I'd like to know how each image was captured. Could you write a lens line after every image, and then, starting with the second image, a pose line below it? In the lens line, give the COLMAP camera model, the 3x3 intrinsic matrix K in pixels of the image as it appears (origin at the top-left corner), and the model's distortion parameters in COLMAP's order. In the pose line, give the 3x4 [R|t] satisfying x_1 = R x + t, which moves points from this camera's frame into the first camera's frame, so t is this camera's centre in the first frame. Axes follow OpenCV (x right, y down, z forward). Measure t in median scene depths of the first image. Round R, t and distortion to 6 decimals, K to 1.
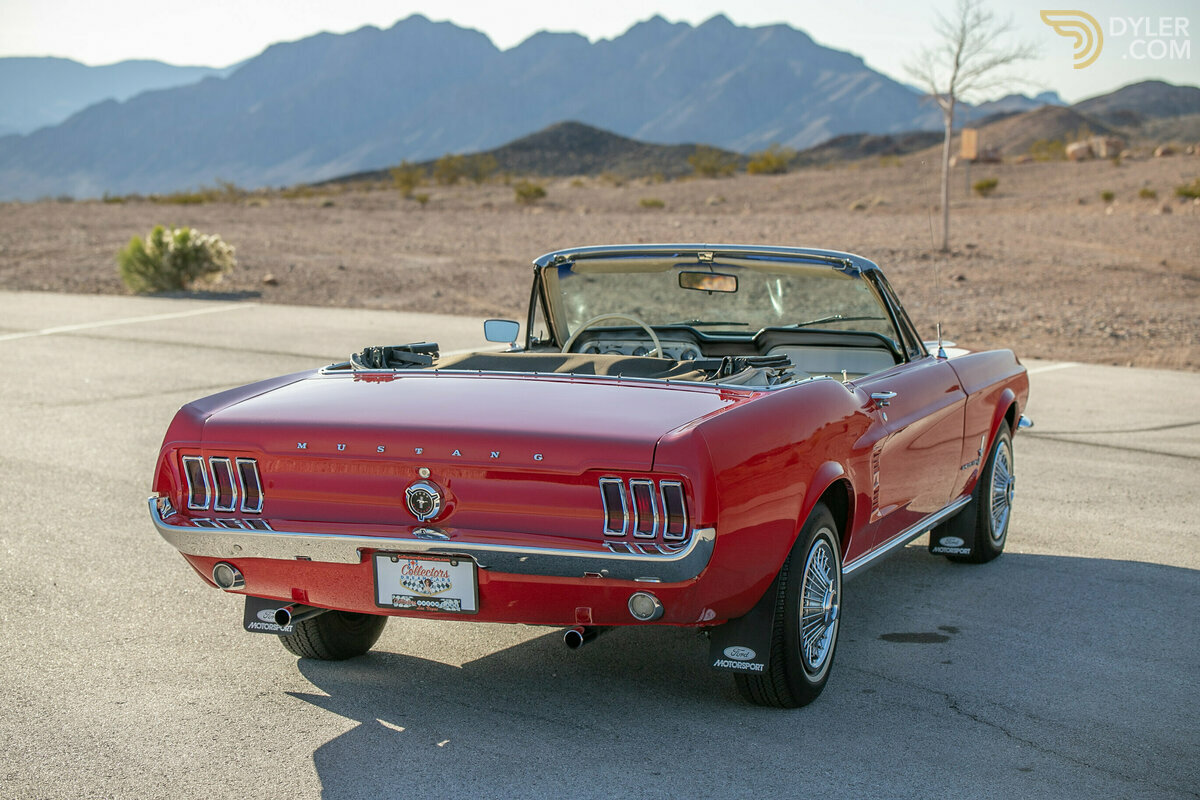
lens RADIAL K [[2342.6, 0, 600.7], [0, 2342.6, 399.7], [0, 0, 1]] dist [-0.100435, 0.000000]
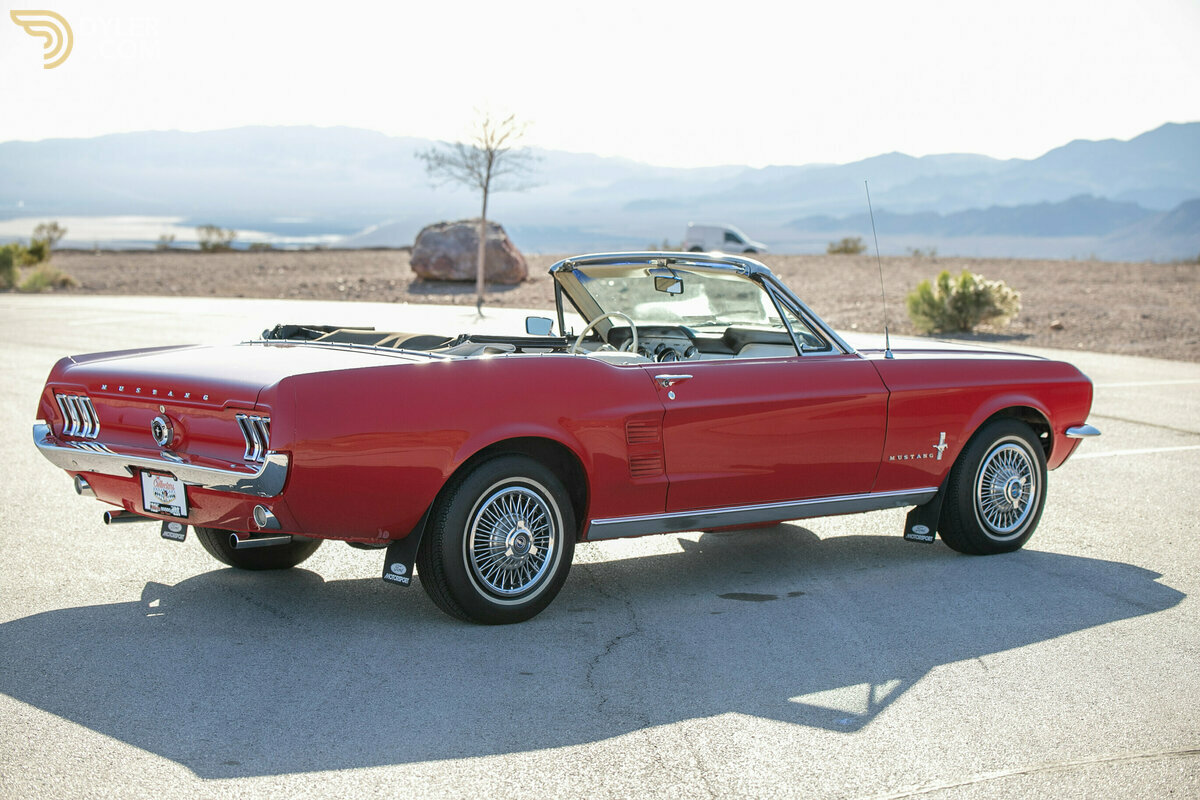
lens RADIAL K [[2342.6, 0, 604.4], [0, 2342.6, 401.7], [0, 0, 1]] dist [-0.100435, 0.000000]
pose [[0.889547, 0.034125, -0.455568, 0.488906], [-0.045822, 0.998842, -0.014653, 0.022815], [0.454540, 0.033910, 0.890081, -0.038296]]
